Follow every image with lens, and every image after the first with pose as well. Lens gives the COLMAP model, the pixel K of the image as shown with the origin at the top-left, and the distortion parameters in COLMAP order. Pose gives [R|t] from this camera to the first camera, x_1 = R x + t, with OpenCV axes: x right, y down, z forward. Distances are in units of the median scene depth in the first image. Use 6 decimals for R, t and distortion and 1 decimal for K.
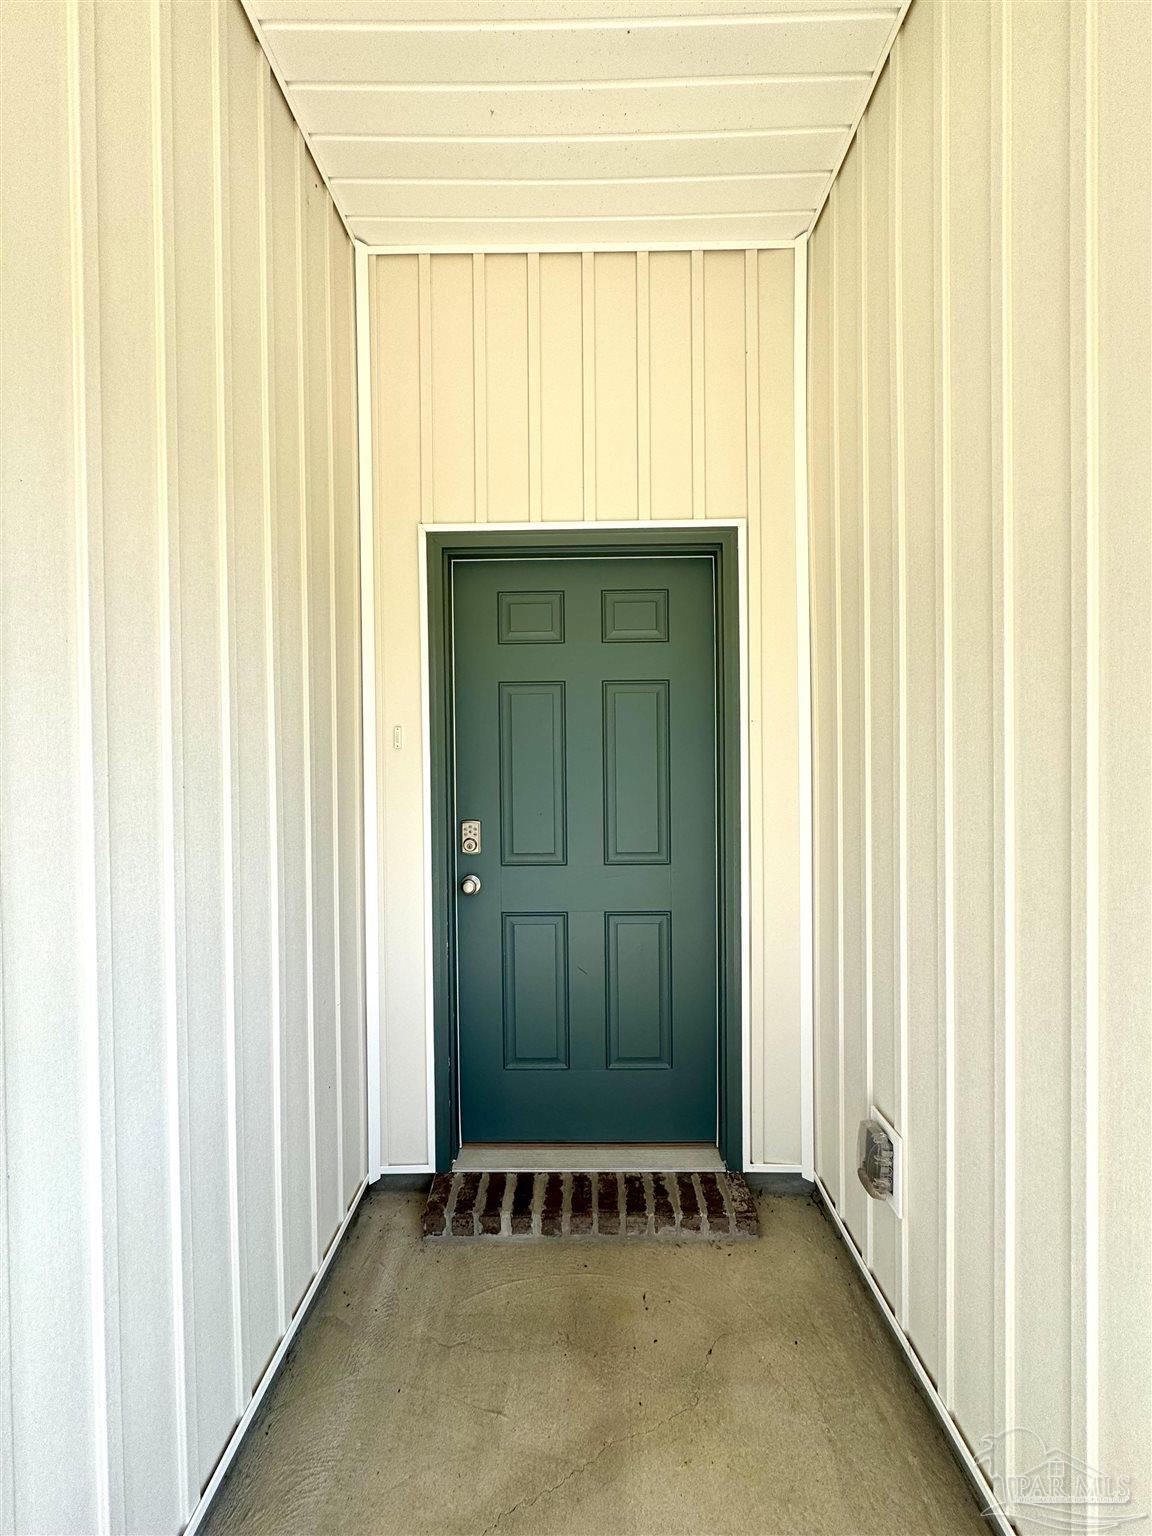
lens RADIAL K [[617.1, 0, 584.4], [0, 617.1, 764.8], [0, 0, 1]] dist [-0.001610, 0.000358]
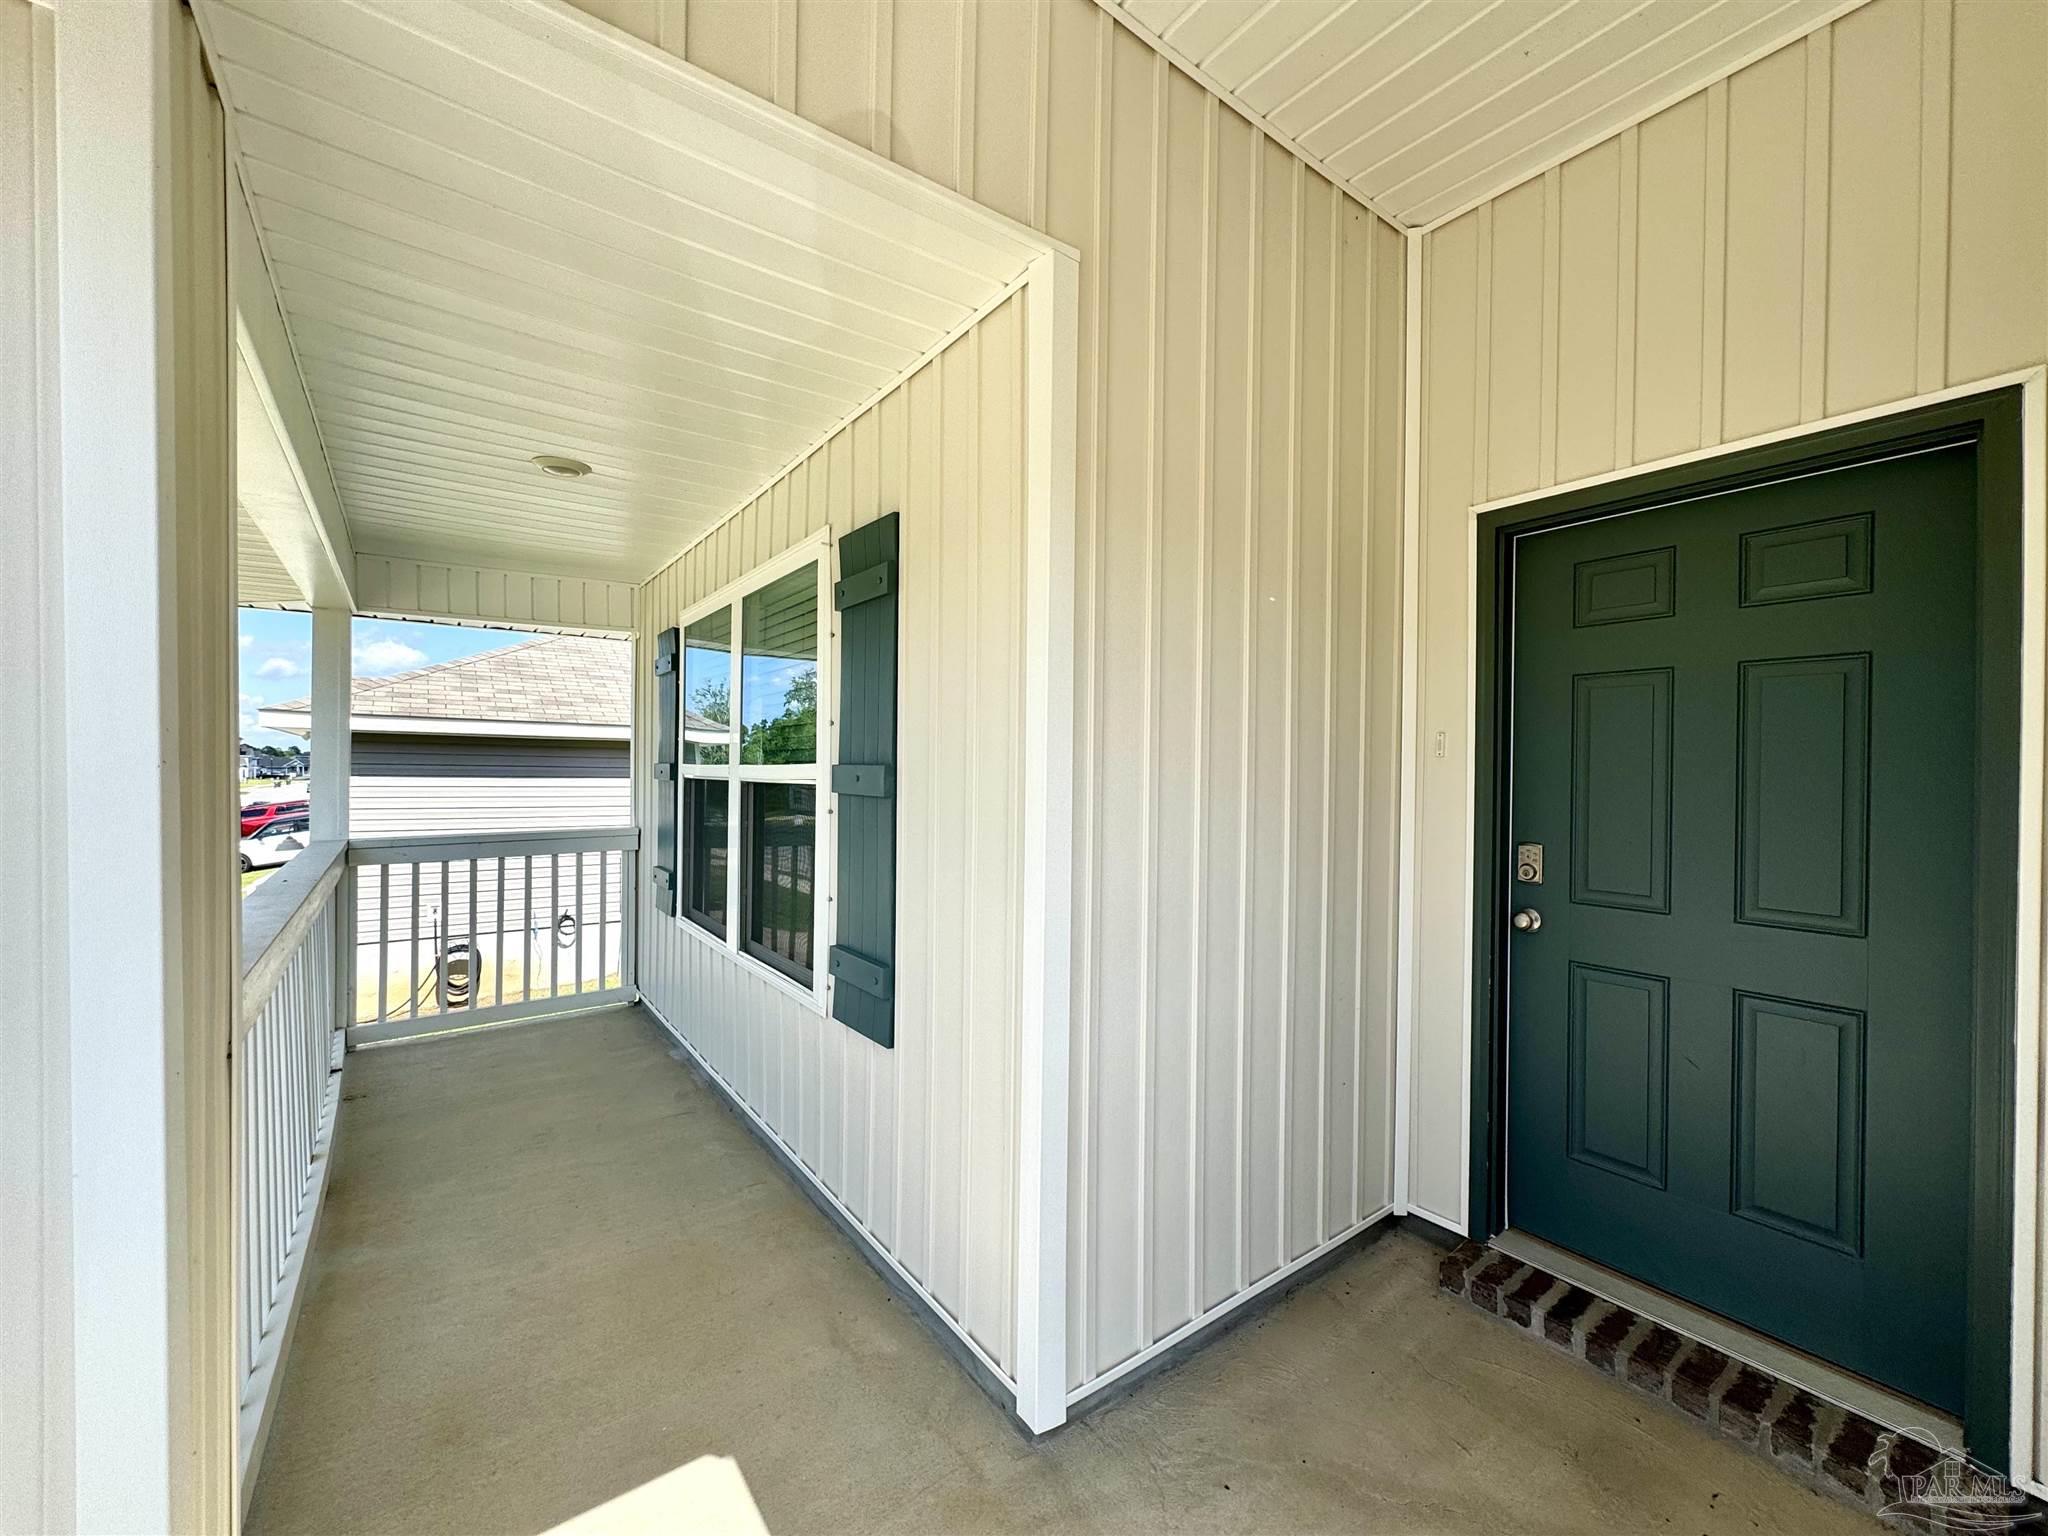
lens RADIAL K [[822.8, 0, 1026.9], [0, 822.8, 777.3], [0, 0, 1]] dist [-0.001610, 0.000358]
pose [[0.601730, 0.022214, -0.798391, 0.305391], [-0.028268, 0.999579, 0.006507, 0.013678], [0.798199, 0.018654, 0.602105, -0.225680]]
